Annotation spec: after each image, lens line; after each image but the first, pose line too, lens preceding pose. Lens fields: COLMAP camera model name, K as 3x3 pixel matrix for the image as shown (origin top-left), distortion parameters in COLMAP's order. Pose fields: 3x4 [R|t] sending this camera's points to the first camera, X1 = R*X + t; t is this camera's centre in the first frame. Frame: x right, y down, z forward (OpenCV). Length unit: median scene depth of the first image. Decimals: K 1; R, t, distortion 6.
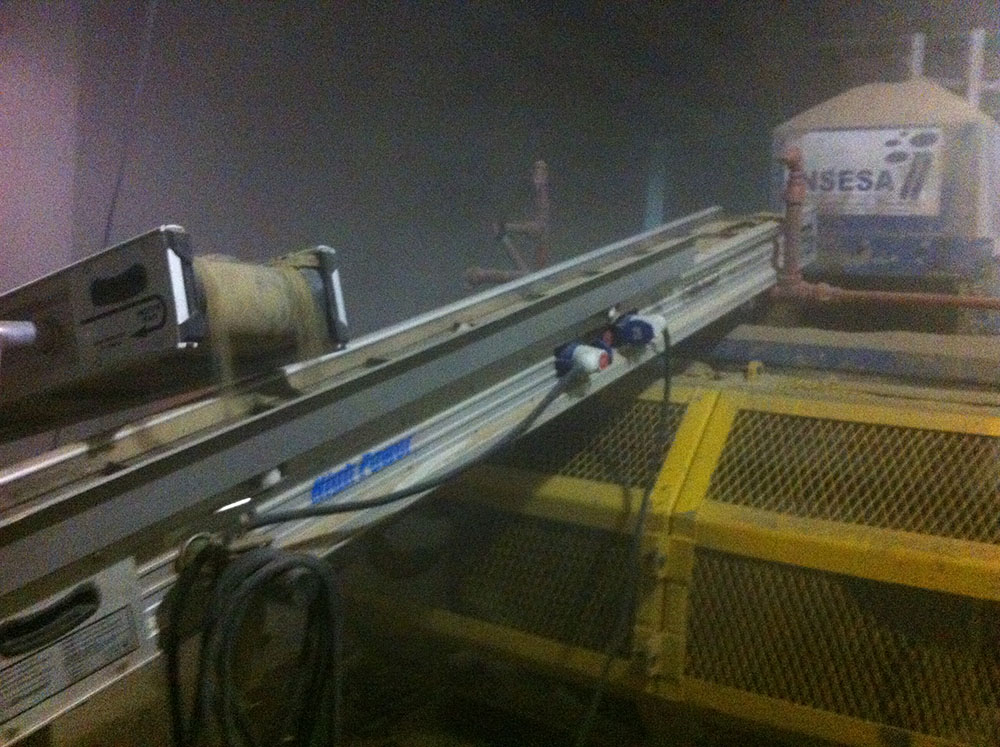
lens RADIAL K [[971.5, 0, 500.0], [0, 971.5, 373.5], [0, 0, 1]] dist [0.103207, -0.399524]
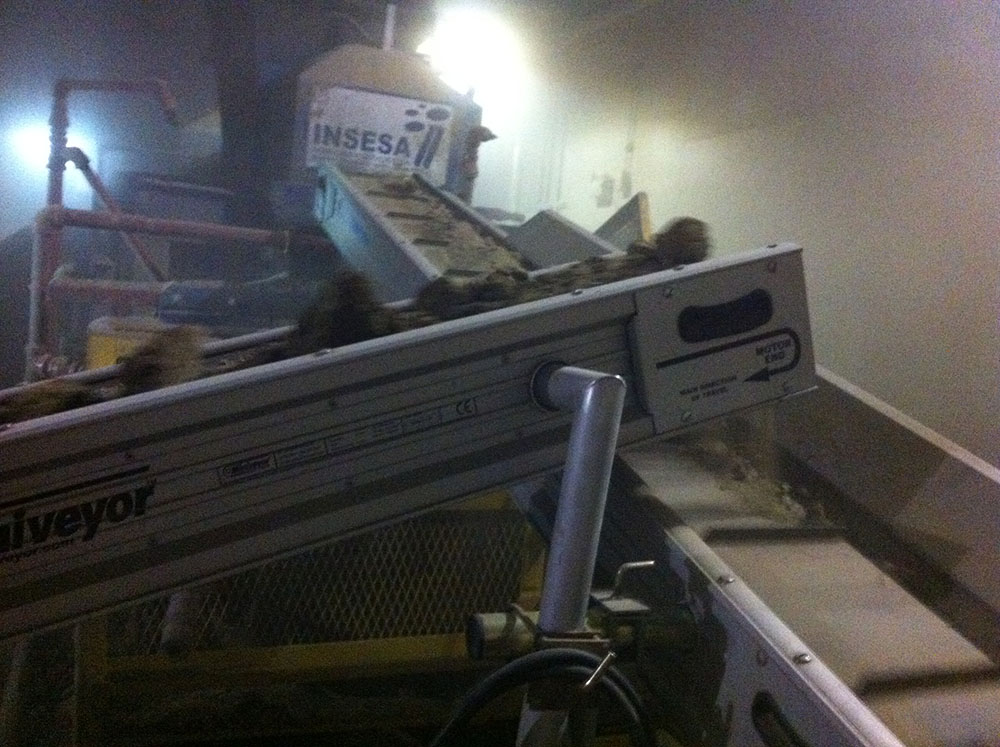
lens RADIAL K [[957.9, 0, 507.0], [0, 957.9, 377.4], [0, 0, 1]] dist [0.121841, -0.429385]
pose [[0.557315, -0.086478, 0.825785, -0.708199], [0.006947, 0.995012, 0.099512, -0.075011], [-0.830272, -0.049723, 0.555136, 0.461138]]
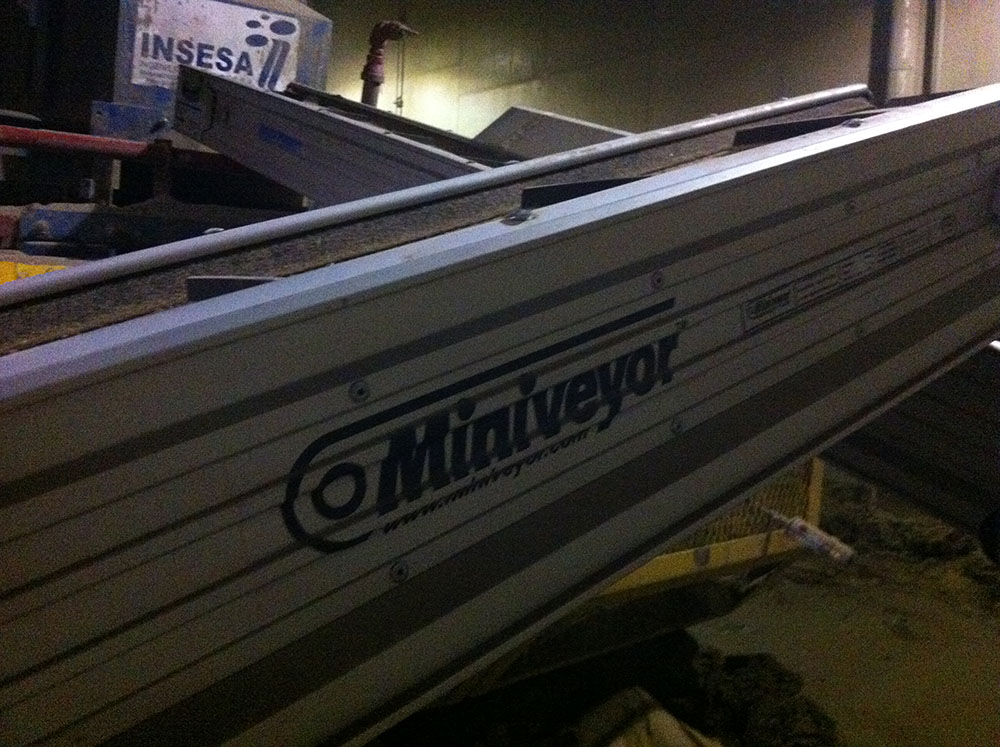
lens RADIAL K [[959.1, 0, 504.9], [0, 959.1, 376.1], [0, 0, 1]] dist [0.080299, -0.274331]
pose [[0.294453, -0.136345, 0.945890, -0.705478], [0.041461, 0.990661, 0.129891, -0.015888], [-0.954766, 0.000971, 0.297356, 0.762577]]
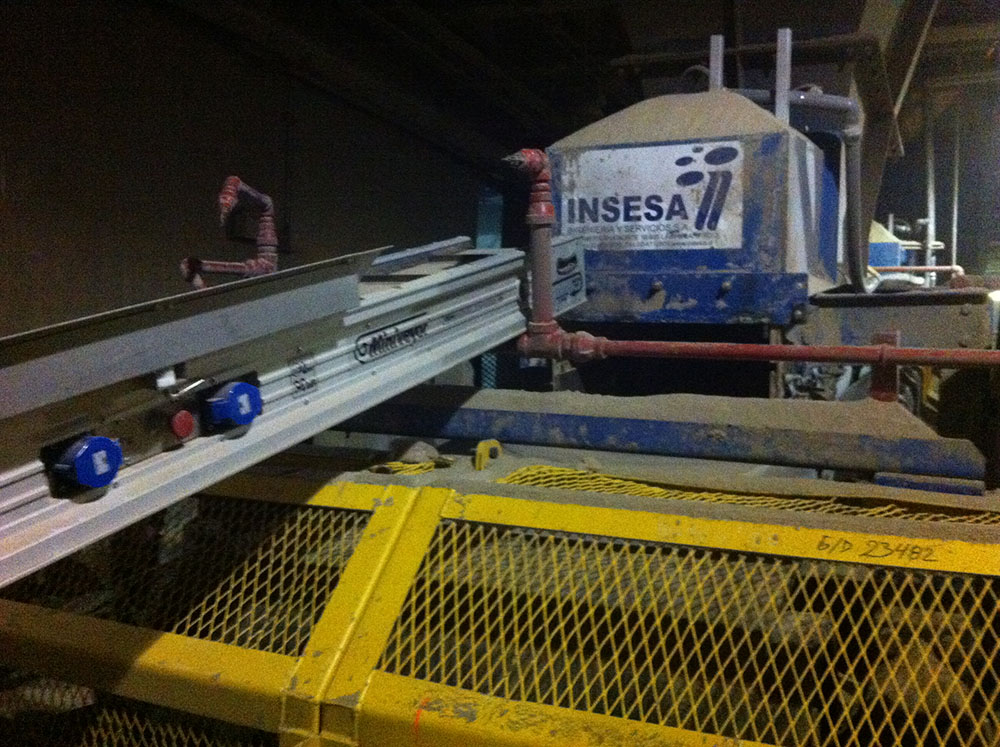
lens RADIAL K [[959.1, 0, 504.9], [0, 959.1, 376.1], [0, 0, 1]] dist [0.080299, -0.274331]
pose [[0.989414, -0.021138, 0.143574, 0.206272], [0.029327, 0.998047, -0.055157, -0.024219], [-0.142127, 0.058784, 0.988101, 0.357995]]
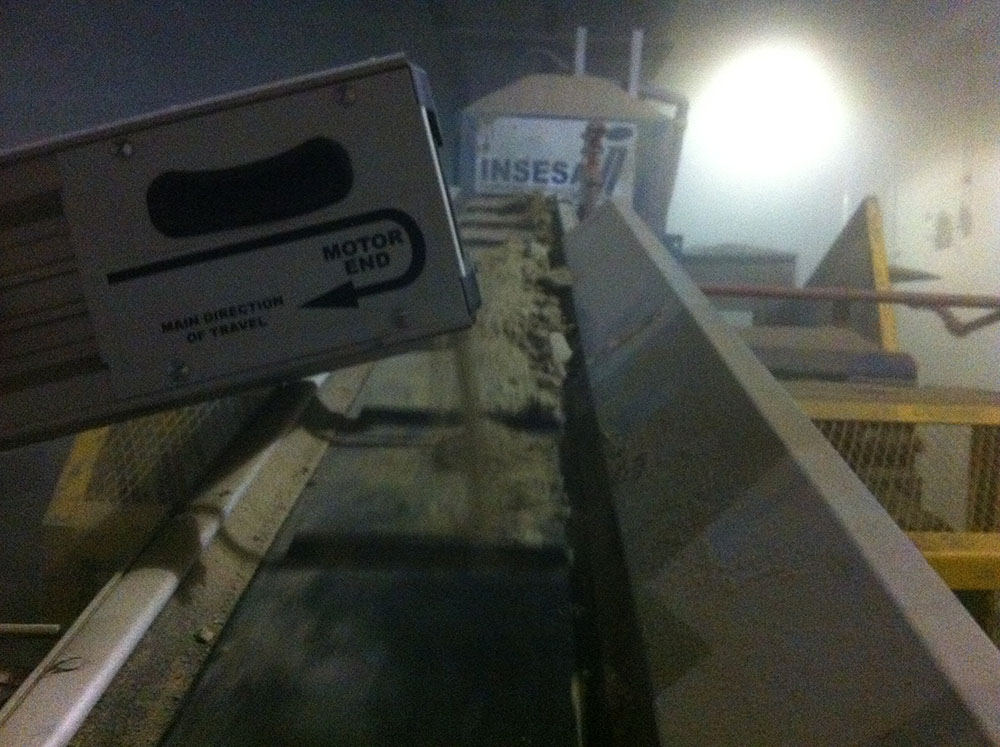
lens RADIAL K [[971.5, 0, 500.0], [0, 971.5, 373.5], [0, 0, 1]] dist [0.103207, -0.399524]
pose [[0.831347, -0.036562, 0.554550, -0.342987], [0.044498, 0.999009, -0.000843, -0.002689], [-0.553970, 0.025377, 0.832150, 0.377271]]
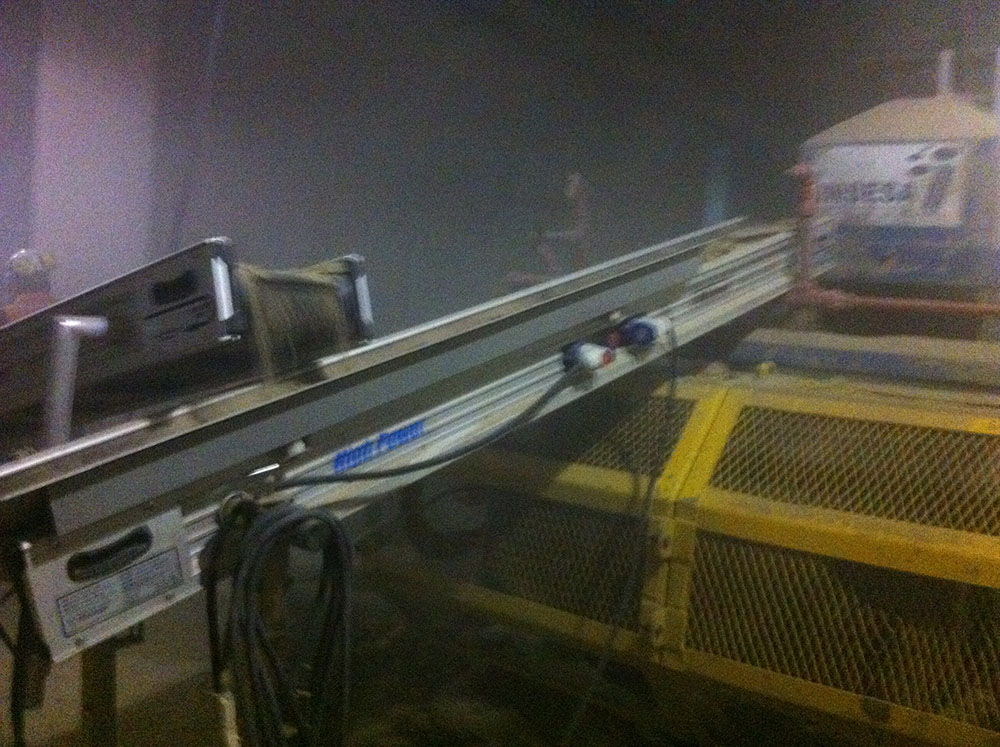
lens RADIAL K [[957.9, 0, 507.0], [0, 957.9, 377.4], [0, 0, 1]] dist [0.121841, -0.429385]
pose [[0.997782, 0.012735, -0.065341, 0.054993], [-0.012732, 0.999919, 0.000463, 0.008530], [0.065341, 0.000370, 0.997863, -0.091607]]
